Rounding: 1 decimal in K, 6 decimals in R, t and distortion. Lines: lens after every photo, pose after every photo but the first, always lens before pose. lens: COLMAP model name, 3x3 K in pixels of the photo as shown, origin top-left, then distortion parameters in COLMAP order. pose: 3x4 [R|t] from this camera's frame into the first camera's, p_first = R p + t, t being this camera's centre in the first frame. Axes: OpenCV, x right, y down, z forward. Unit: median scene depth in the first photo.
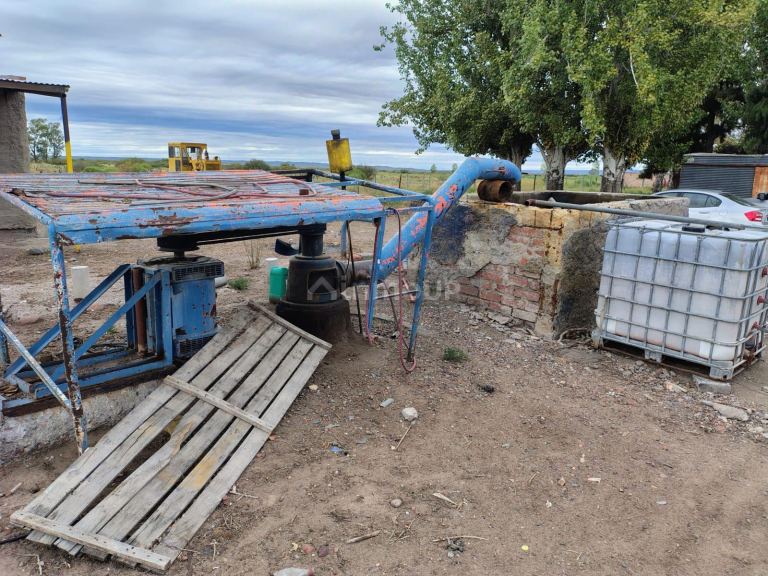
lens RADIAL K [[590.5, 0, 401.8], [0, 590.5, 299.4], [0, 0, 1]] dist [0.054837, -0.061107]
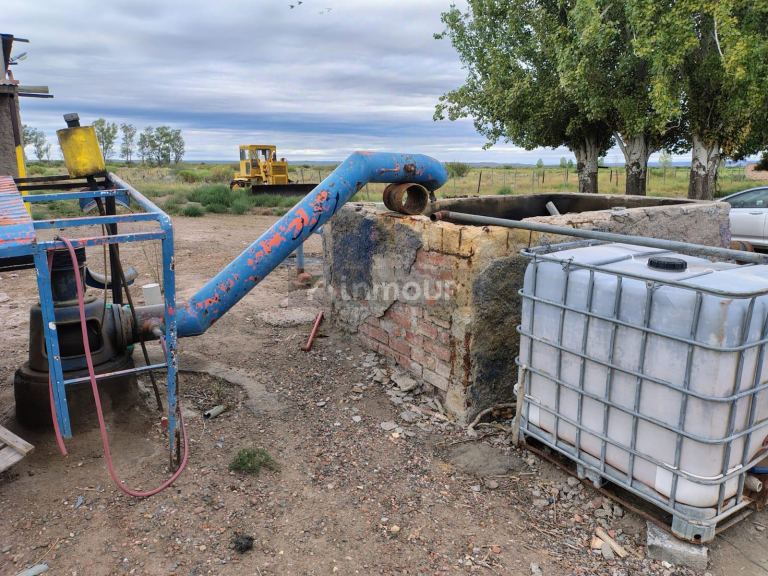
lens RADIAL K [[590.5, 0, 396.9], [0, 590.5, 295.2], [0, 0, 1]] dist [0.054837, -0.061107]
pose [[0.983617, 0.017133, -0.179456, 0.102662], [-0.017614, 0.999844, -0.001085, -0.024969], [0.179409, 0.004228, 0.983765, 0.114586]]
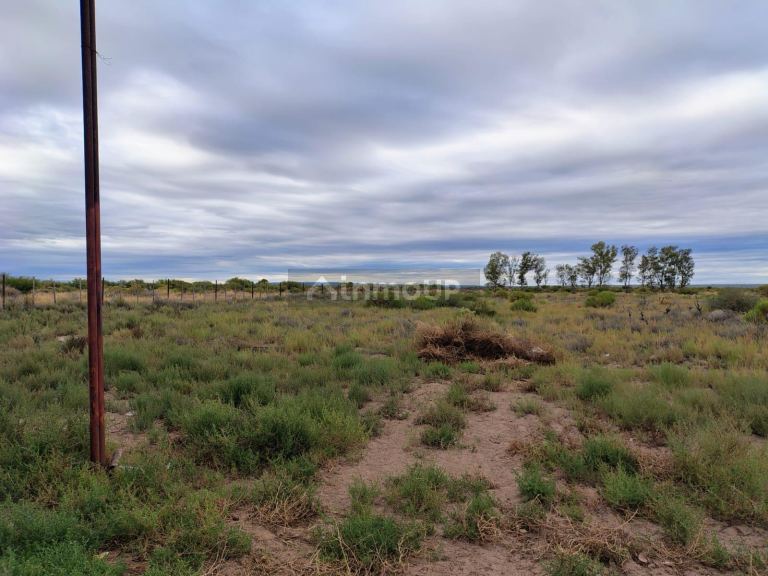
lens RADIAL K [[590.5, 0, 381.7], [0, 590.5, 285.6], [0, 0, 1]] dist [0.054837, -0.061107]
pose [[0.545752, -0.030087, -0.837406, -0.716215], [-0.166767, 0.975464, -0.143732, -0.323245], [0.821184, 0.218094, 0.527344, 1.473273]]
